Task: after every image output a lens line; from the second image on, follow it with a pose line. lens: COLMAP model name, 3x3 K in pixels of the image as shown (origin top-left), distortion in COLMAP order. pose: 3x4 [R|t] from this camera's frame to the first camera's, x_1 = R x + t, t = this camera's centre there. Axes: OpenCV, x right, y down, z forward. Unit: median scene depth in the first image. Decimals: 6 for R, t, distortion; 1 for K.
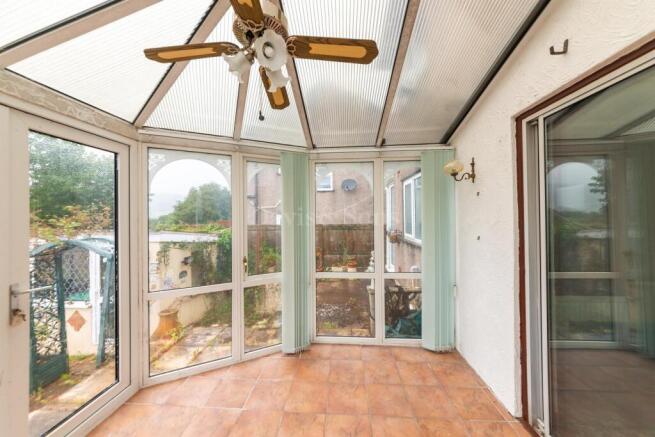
lens RADIAL K [[232.3, 0, 327.4], [0, 232.3, 215.4], [0, 0, 1]] dist [0.013101, -0.000038]
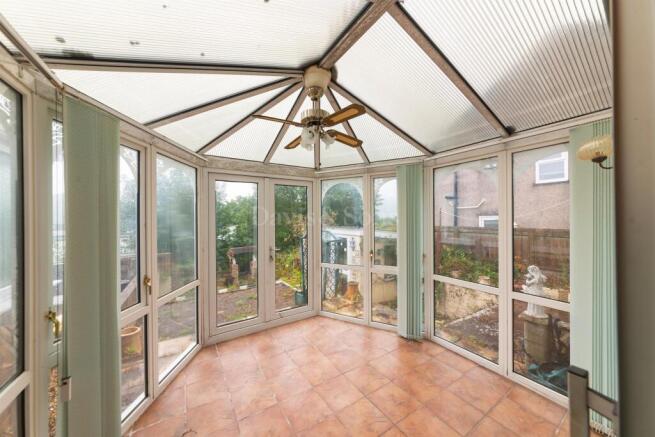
lens RADIAL K [[232.3, 0, 327.4], [0, 232.3, 215.4], [0, 0, 1]] dist [0.013101, -0.000038]
pose [[0.596248, -0.002855, -0.802795, 0.544561], [0.003810, 0.999992, -0.000727, -0.019275], [0.802791, -0.002625, 0.596254, -0.002605]]
